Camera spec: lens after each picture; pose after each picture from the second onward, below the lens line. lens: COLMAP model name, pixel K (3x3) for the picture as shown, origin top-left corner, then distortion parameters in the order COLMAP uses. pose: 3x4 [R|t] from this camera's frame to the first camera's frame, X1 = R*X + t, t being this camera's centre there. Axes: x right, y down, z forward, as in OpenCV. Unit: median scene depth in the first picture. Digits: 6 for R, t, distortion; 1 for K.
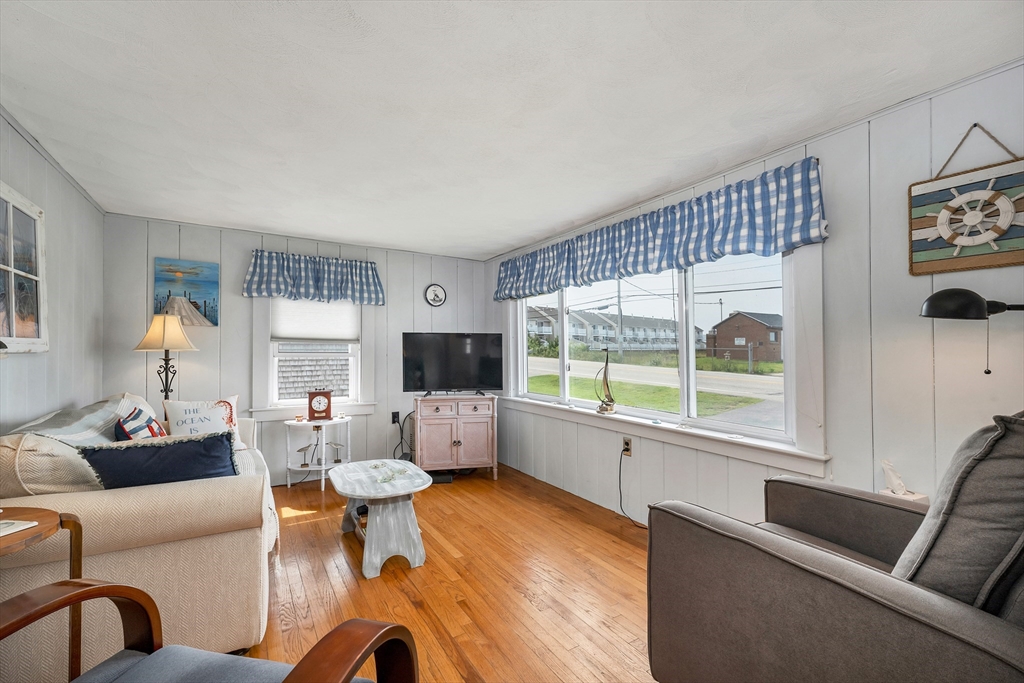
lens RADIAL K [[434.4, 0, 494.5], [0, 434.4, 305.6], [0, 0, 1]] dist [-0.000485, -0.000115]
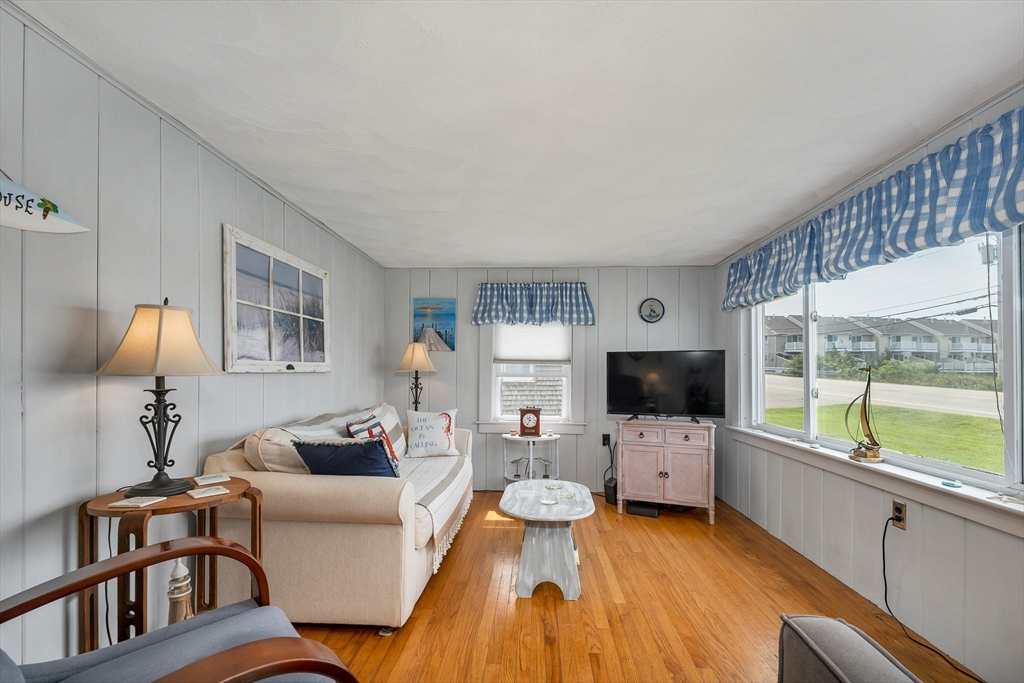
lens RADIAL K [[426.9, 0, 515.0], [0, 426.9, 343.4], [0, 0, 1]] dist [0.000635, 0.000057]
pose [[0.828942, -0.038319, -0.558021, 0.159519], [0.058347, 0.998132, 0.018134, 0.015569], [0.556283, -0.047591, 0.829629, 0.121389]]
